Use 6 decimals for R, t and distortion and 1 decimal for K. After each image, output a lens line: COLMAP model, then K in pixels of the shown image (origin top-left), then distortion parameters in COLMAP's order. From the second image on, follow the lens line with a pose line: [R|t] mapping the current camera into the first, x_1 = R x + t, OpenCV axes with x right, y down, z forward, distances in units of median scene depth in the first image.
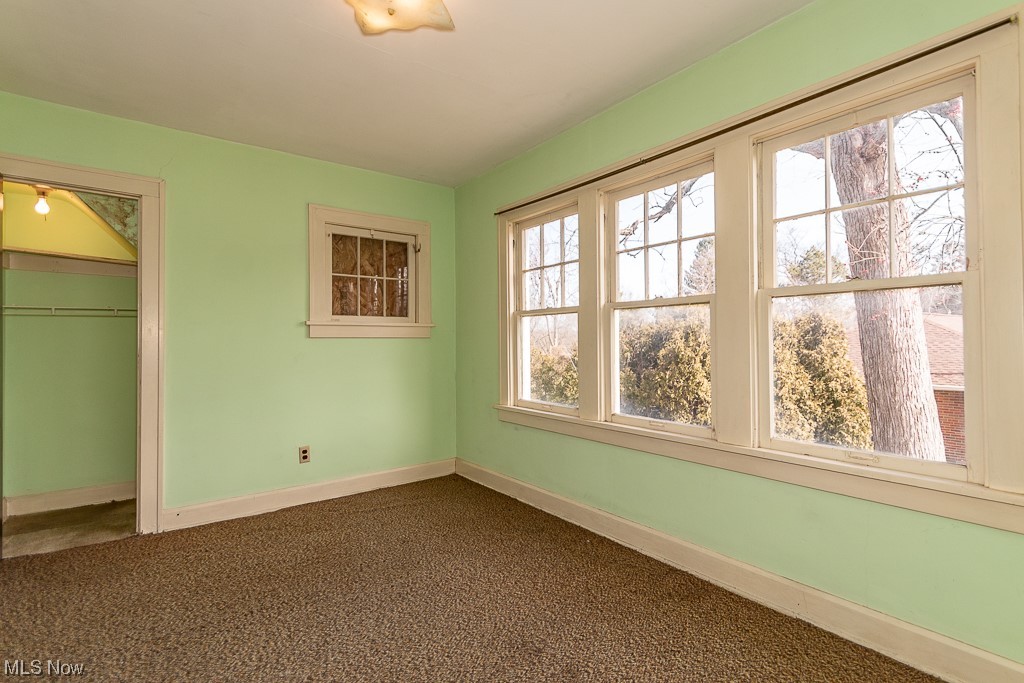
lens RADIAL K [[494.1, 0, 509.0], [0, 494.1, 336.3], [0, 0, 1]] dist [0.054515, -0.000062]
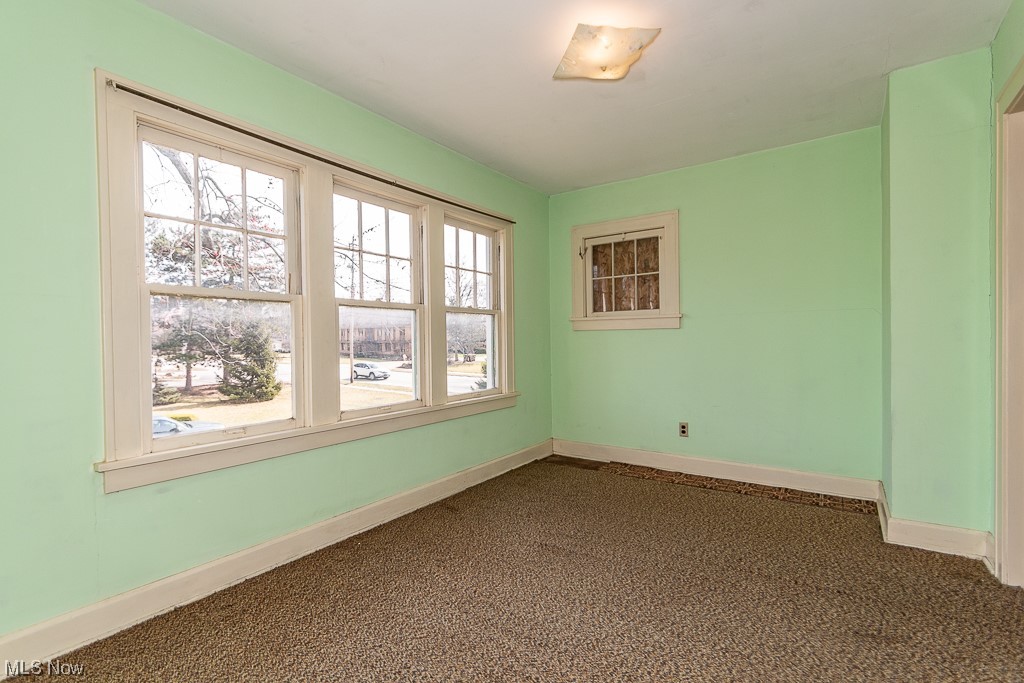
lens RADIAL K [[484.9, 0, 502.9], [0, 484.9, 354.1], [0, 0, 1]] dist [0.002454, -0.000407]
pose [[-0.319290, -0.011210, 0.947591, -0.891129], [0.009309, 0.999845, 0.014965, 0.033940], [-0.947611, 0.013599, -0.319136, 1.125146]]
